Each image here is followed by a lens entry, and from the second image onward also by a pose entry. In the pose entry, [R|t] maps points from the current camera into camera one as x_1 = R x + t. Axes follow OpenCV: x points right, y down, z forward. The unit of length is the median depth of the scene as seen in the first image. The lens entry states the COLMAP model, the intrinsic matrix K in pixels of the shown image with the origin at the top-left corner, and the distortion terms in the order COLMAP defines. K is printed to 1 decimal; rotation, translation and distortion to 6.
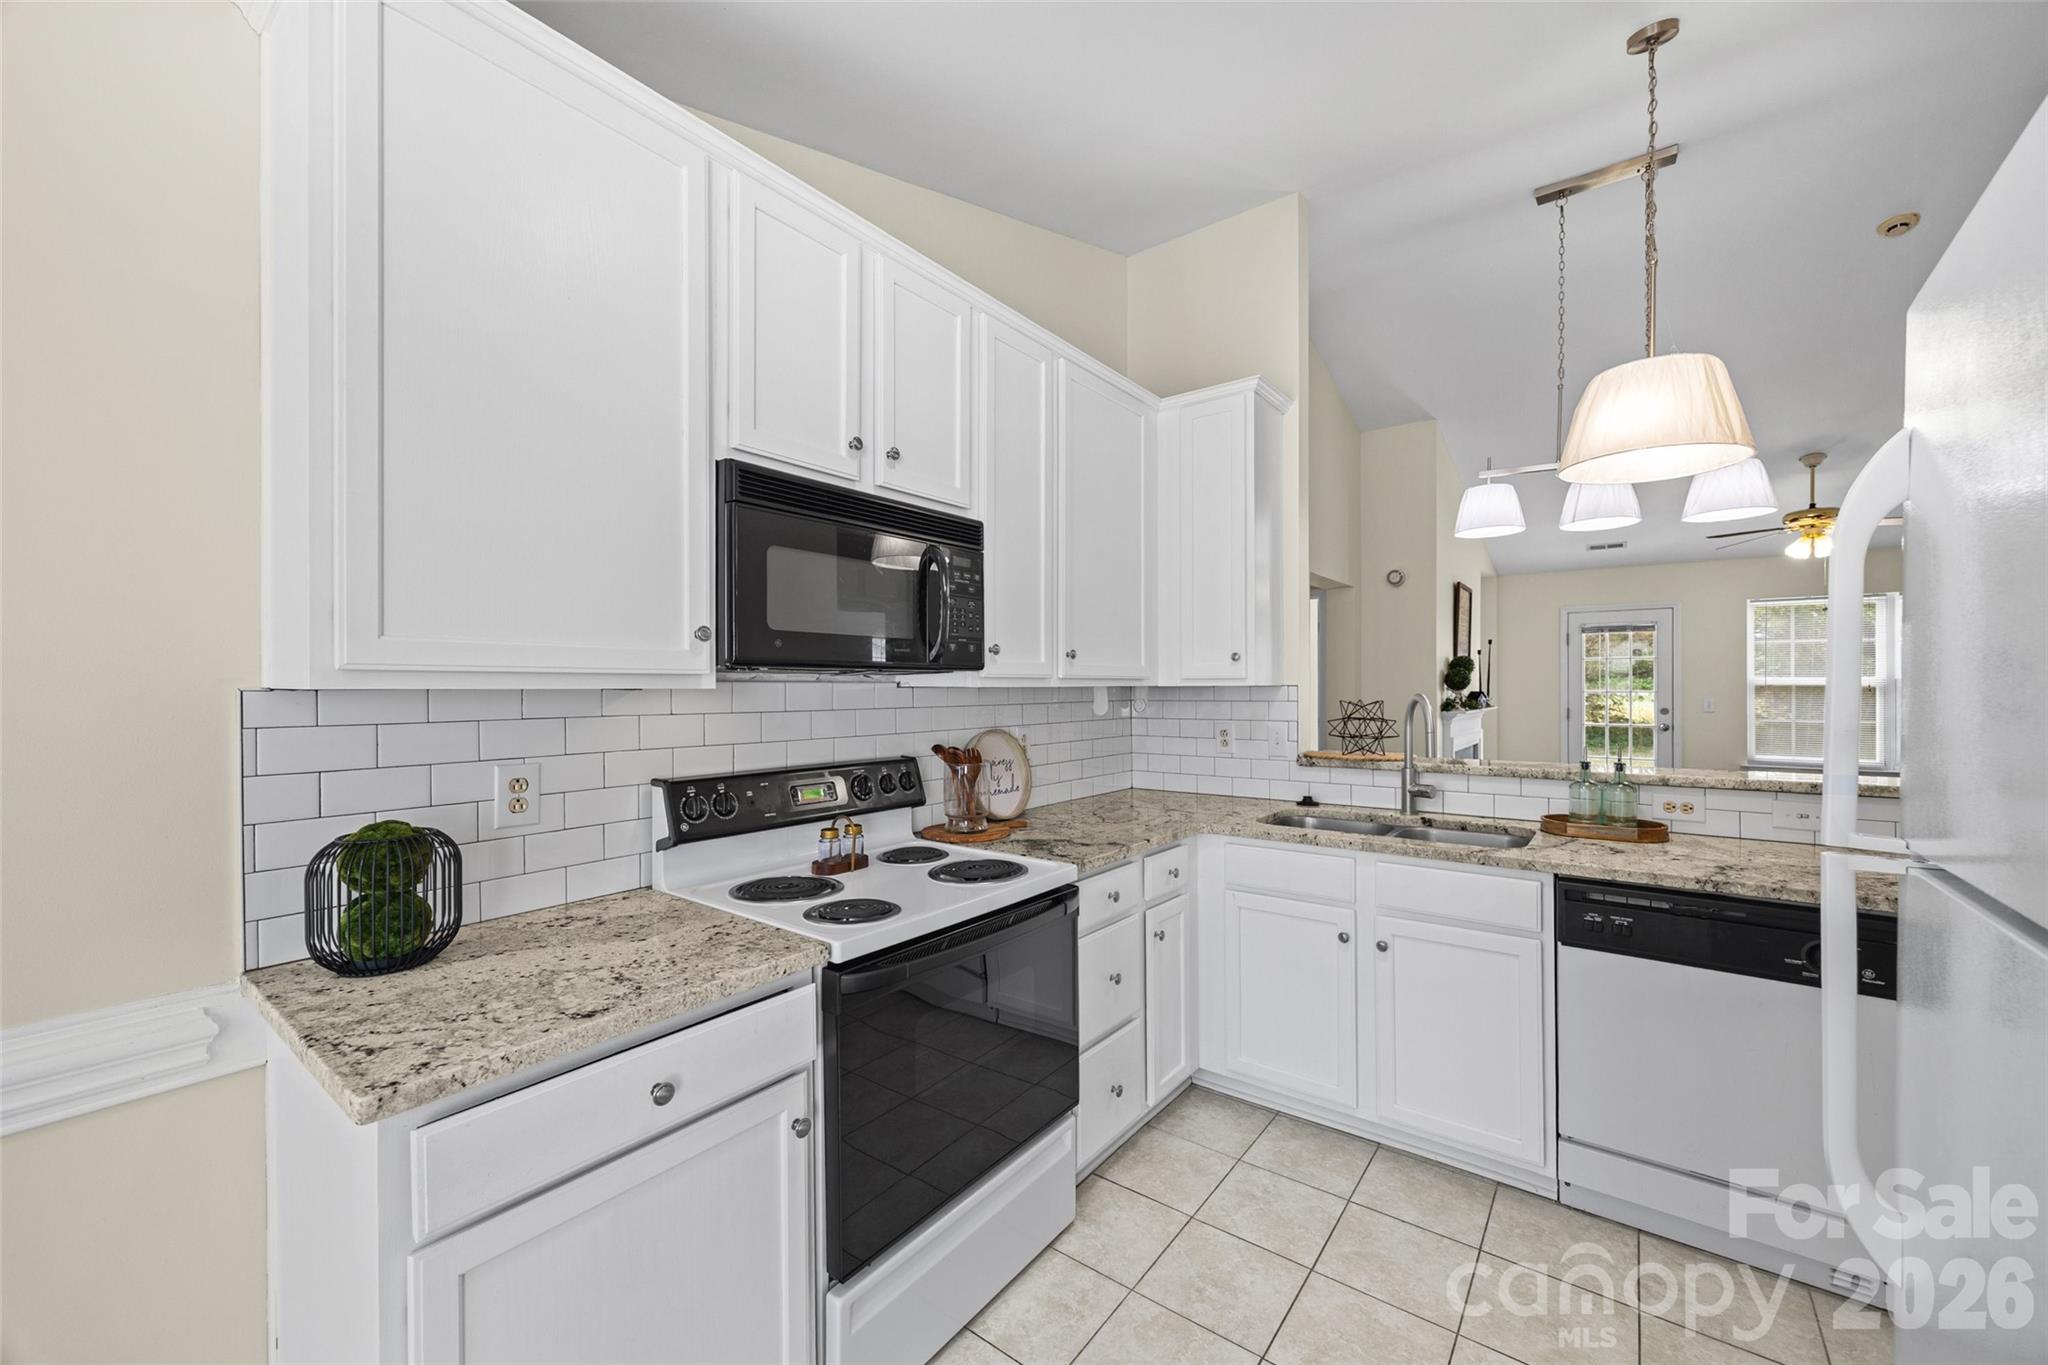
lens RADIAL K [[800.9, 0, 1040.0], [0, 800.9, 688.2], [0, 0, 1]] dist [-0.004342, 0.000168]
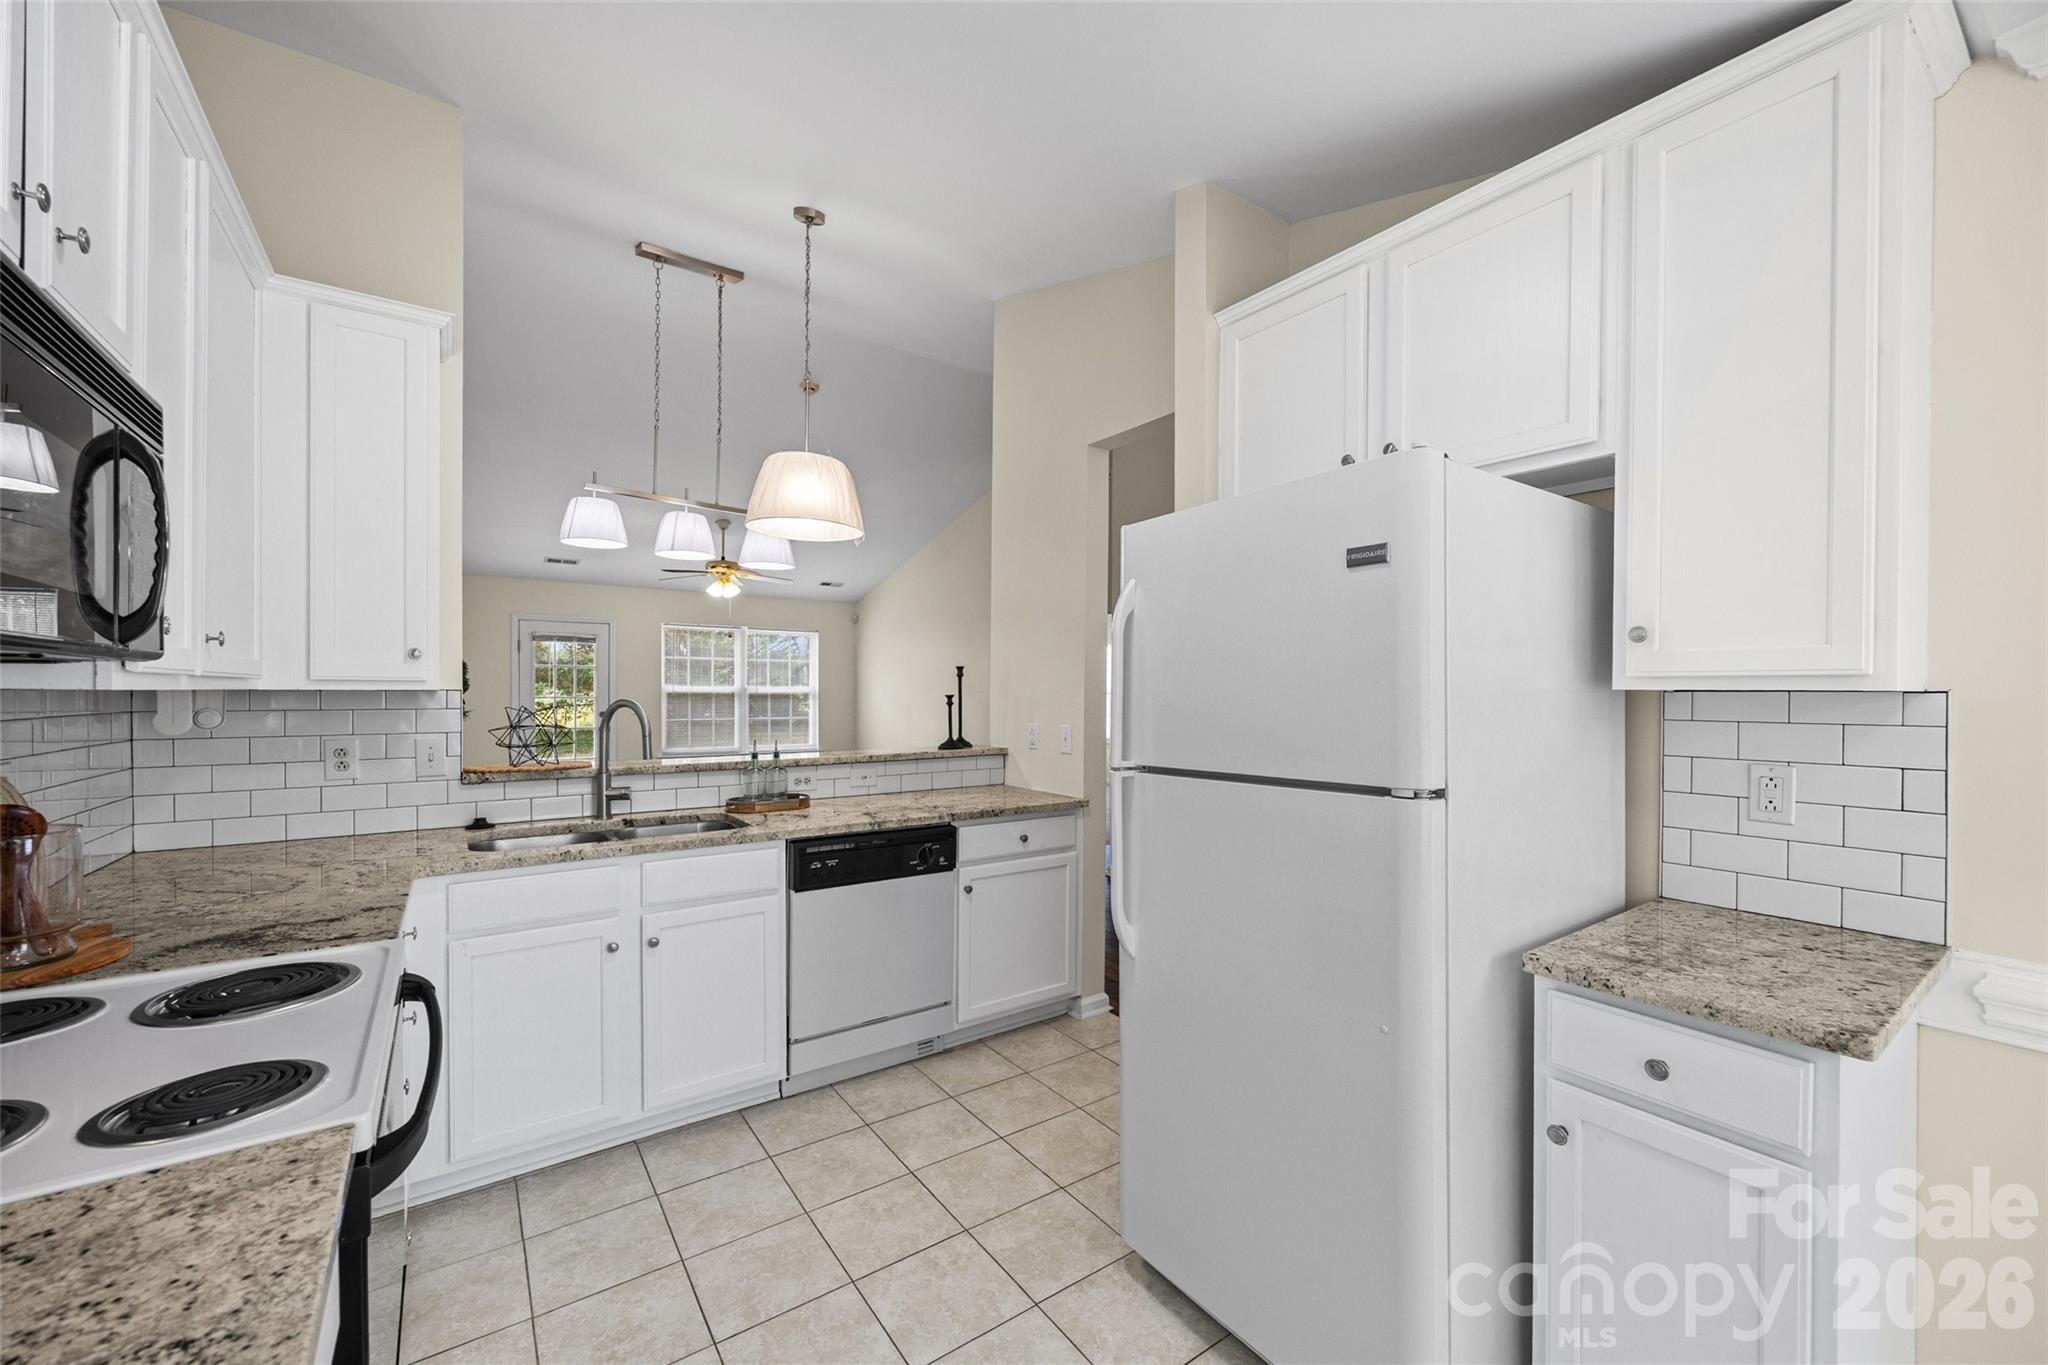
lens RADIAL K [[800.9, 0, 1062.1], [0, 800.9, 694.7], [0, 0, 1]] dist [-0.004342, 0.000168]
pose [[0.274666, 0.001618, 0.961538, -0.407868], [-0.001486, 0.999998, -0.001258, 0.002131], [-0.961539, -0.001083, 0.274668, 0.199789]]
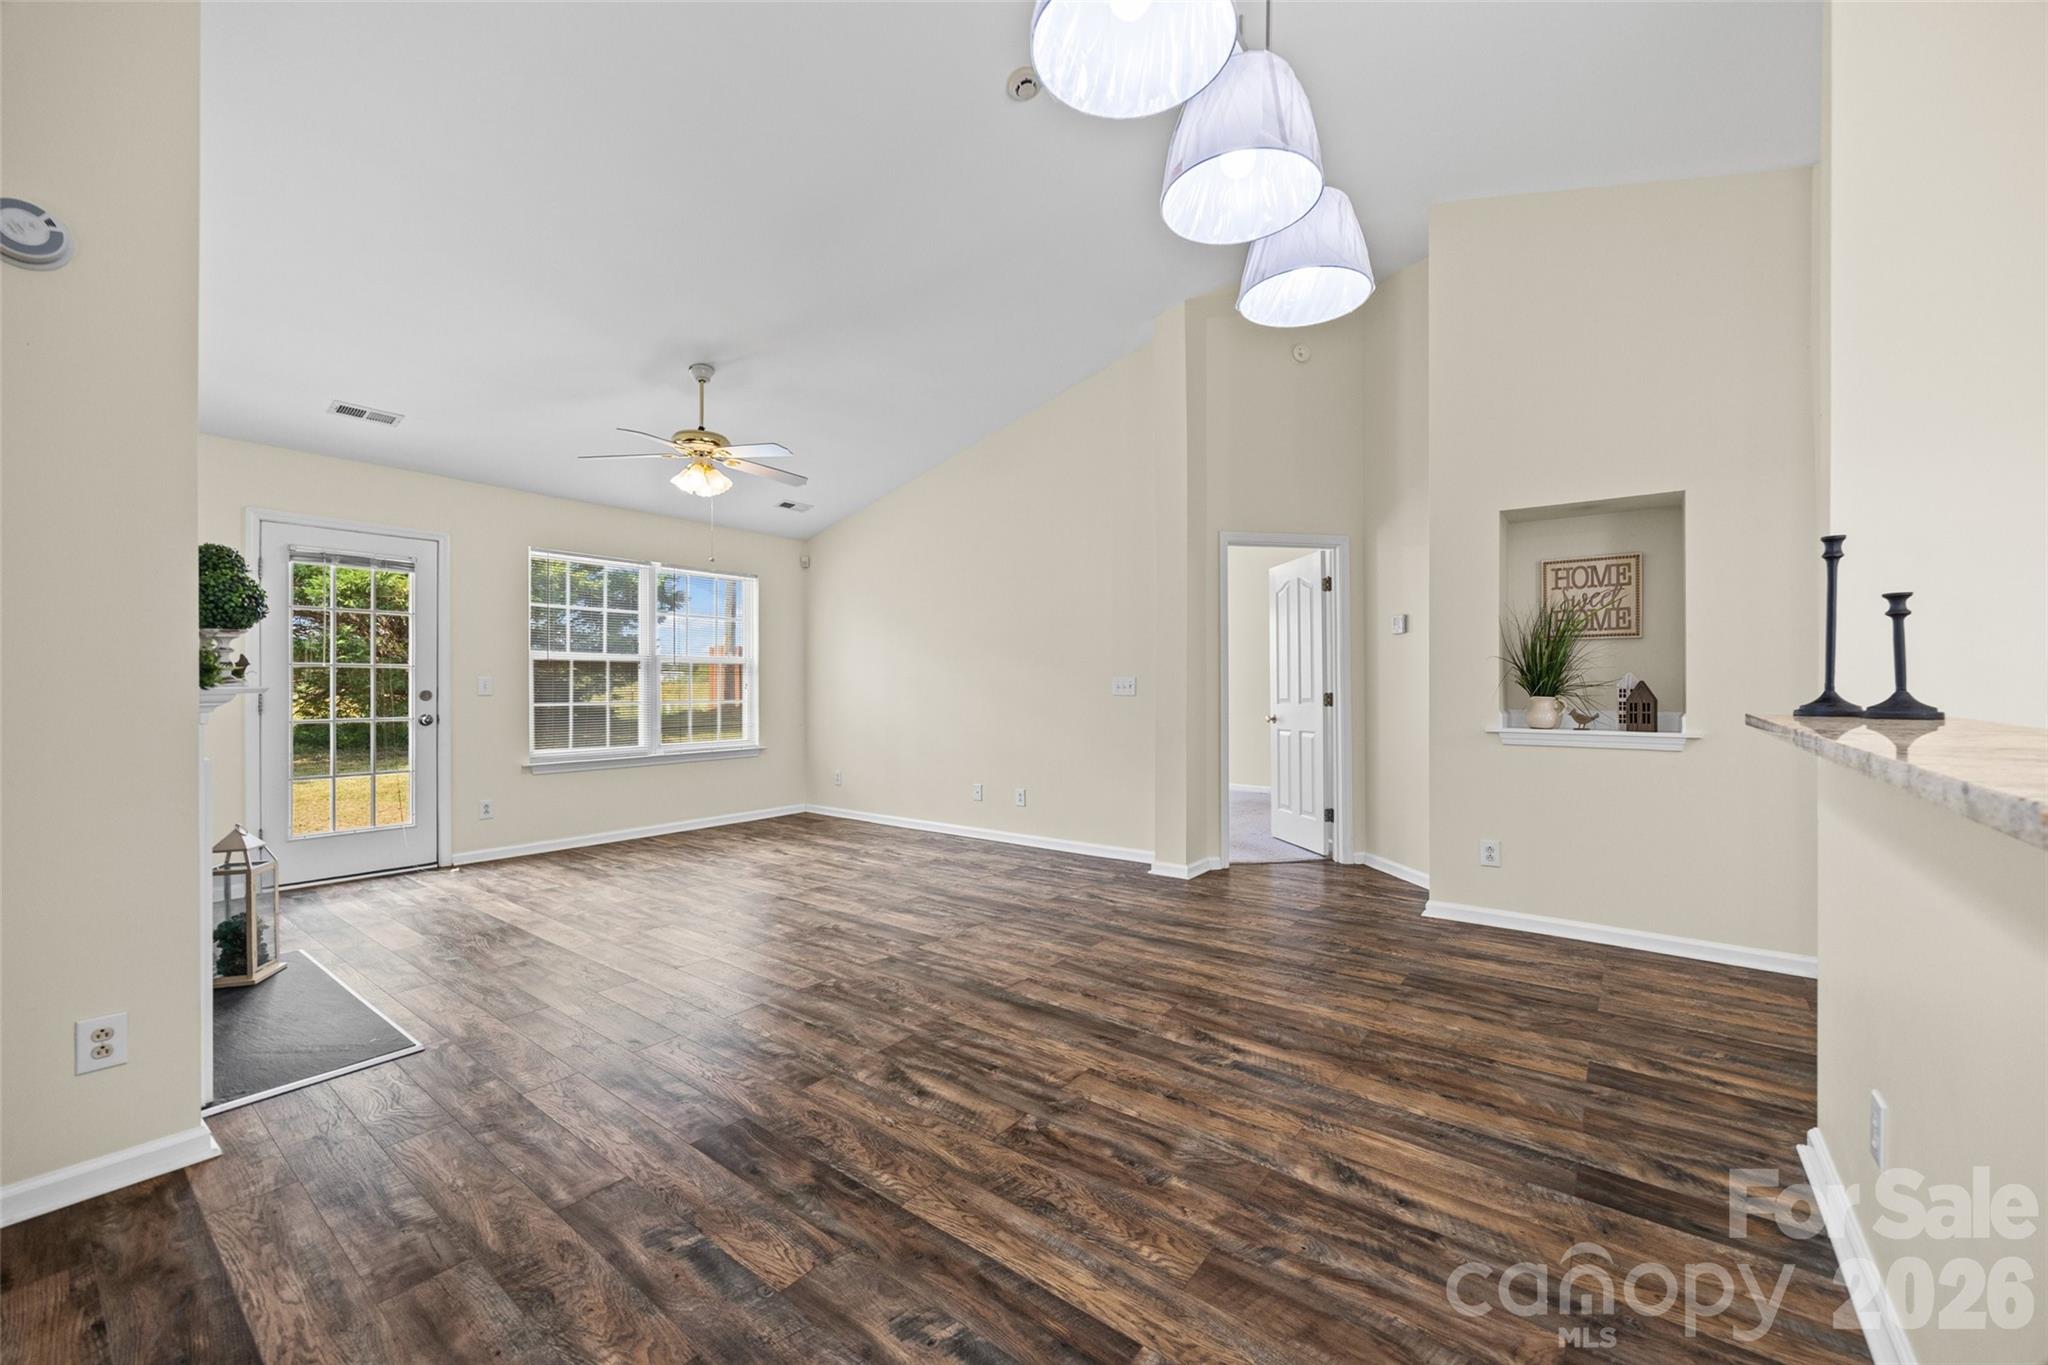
lens RADIAL K [[800.9, 0, 1030.4], [0, 800.9, 681.9], [0, 0, 1]] dist [-0.004342, 0.000168]
pose [[0.008650, 0.006517, 0.999941, 0.403176], [0.004210, 0.999970, -0.006554, 0.078392], [-0.999954, 0.004266, 0.008622, 1.603359]]
